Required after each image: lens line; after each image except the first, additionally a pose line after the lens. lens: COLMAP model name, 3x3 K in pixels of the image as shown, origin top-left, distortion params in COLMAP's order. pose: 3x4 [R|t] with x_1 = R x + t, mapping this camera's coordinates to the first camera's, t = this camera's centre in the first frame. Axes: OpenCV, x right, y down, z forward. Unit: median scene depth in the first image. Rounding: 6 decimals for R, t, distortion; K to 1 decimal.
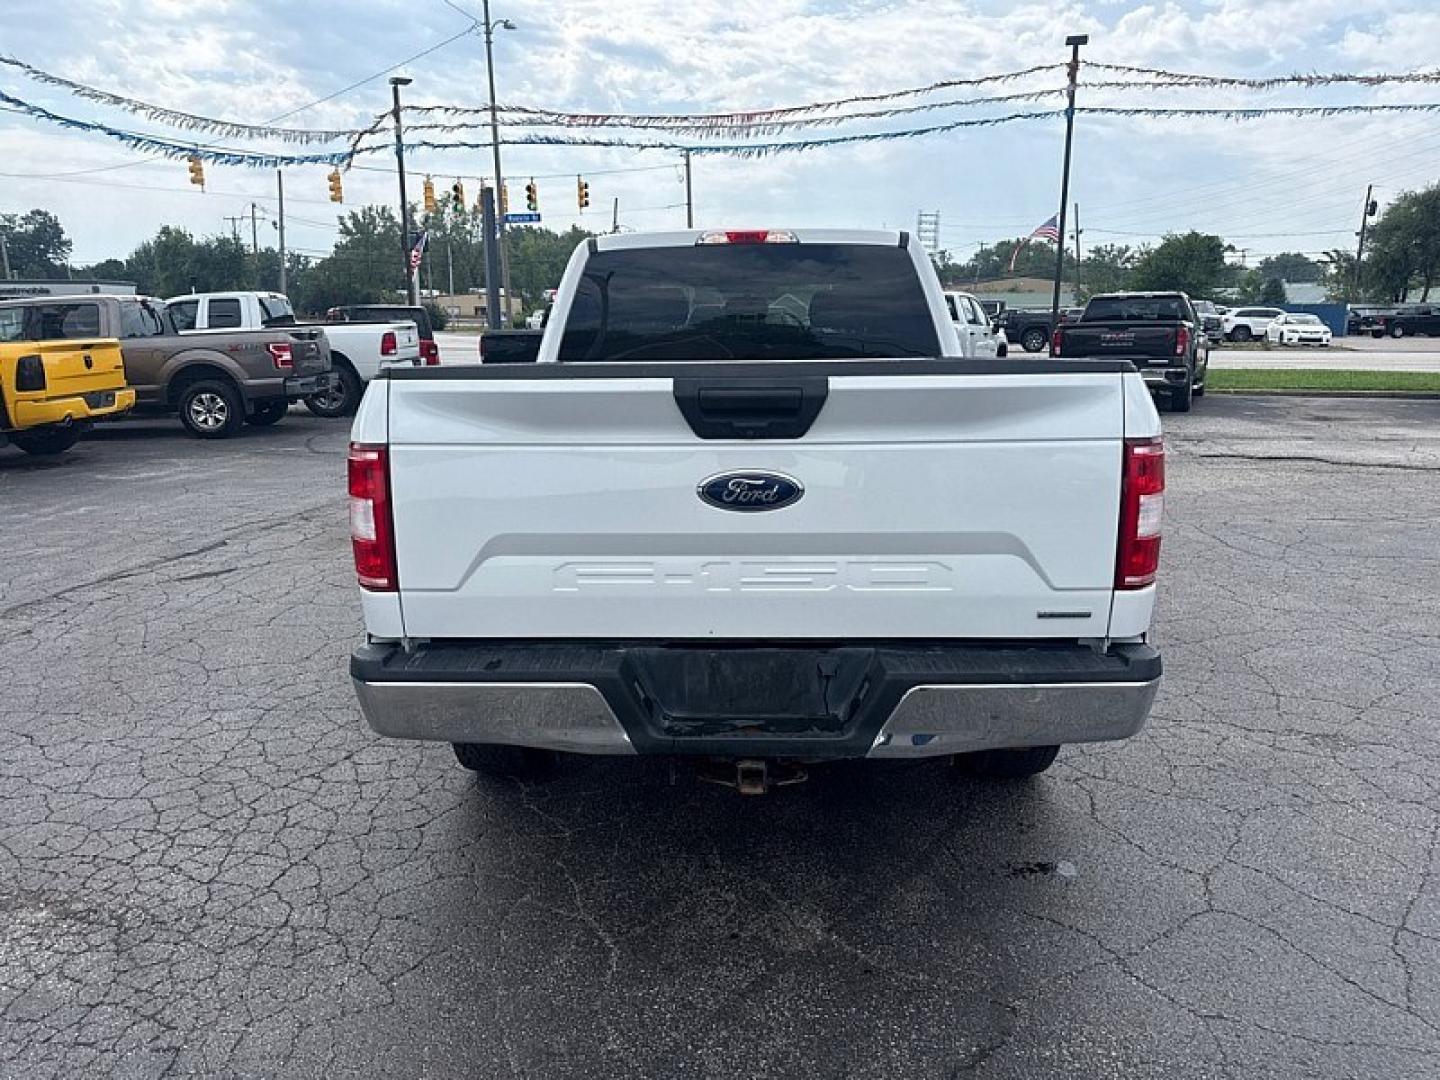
lens RADIAL K [[1023.0, 0, 710.1], [0, 1023.0, 546.6], [0, 0, 1]] dist [0.031574, -0.036875]
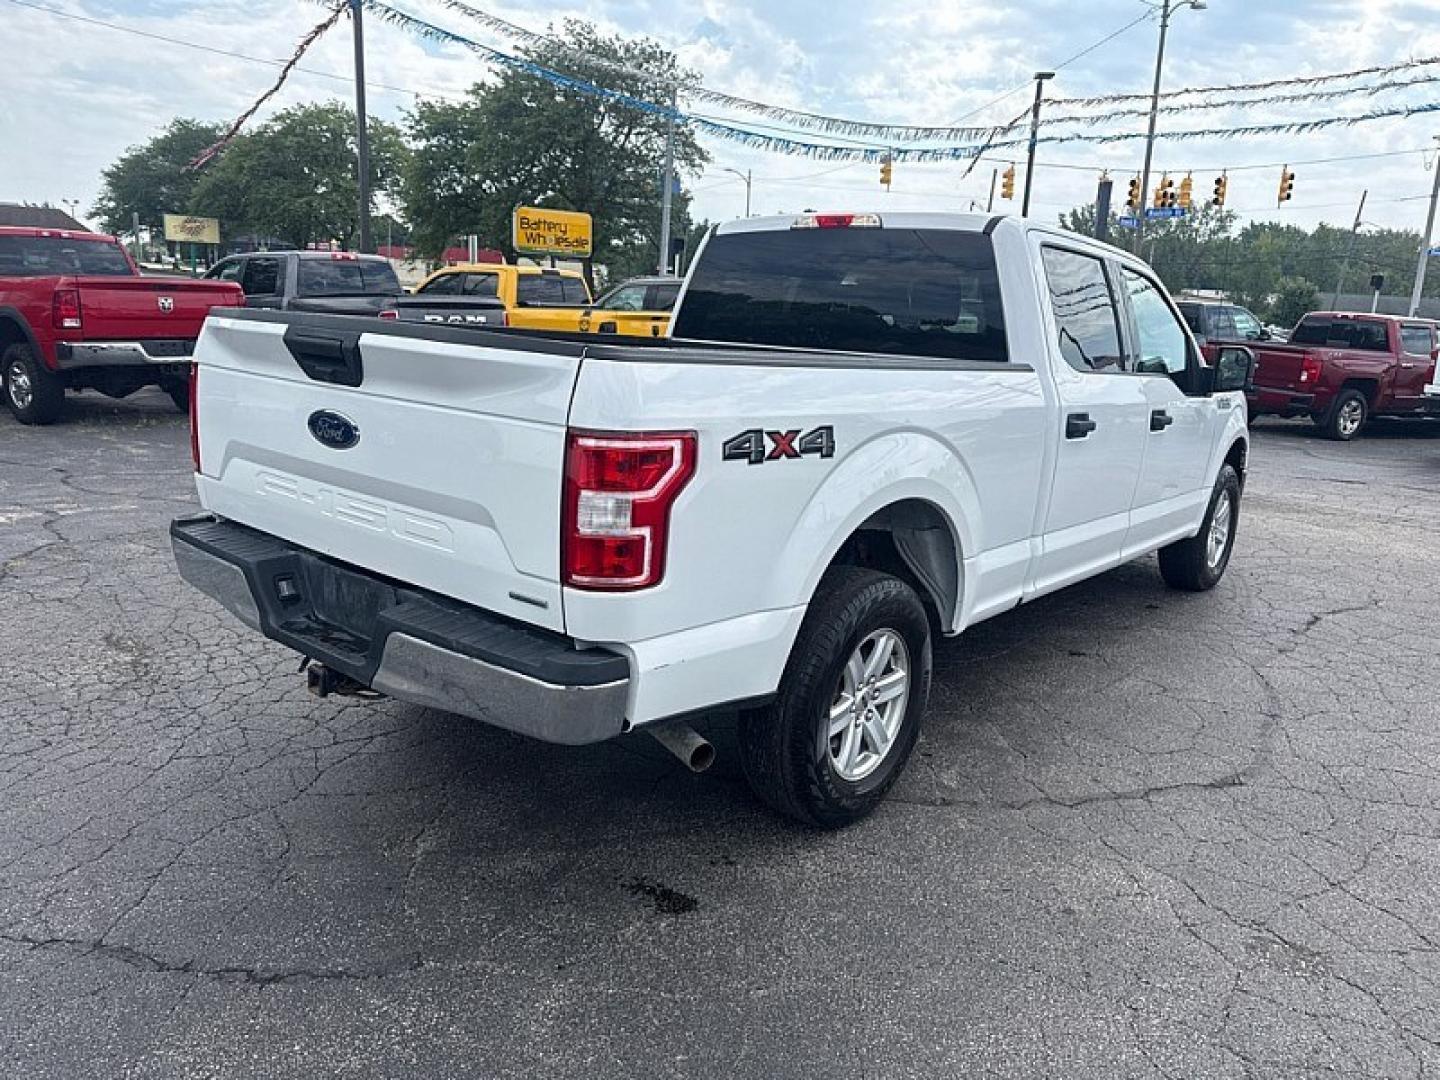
lens RADIAL K [[1023.0, 0, 721.0], [0, 1023.0, 542.8], [0, 0, 1]] dist [0.031574, -0.036875]
pose [[0.785091, 0.189426, -0.589704, 0.366651], [-0.190401, 0.979794, 0.061244, -0.028217], [0.589389, 0.064199, 0.805294, 0.114613]]
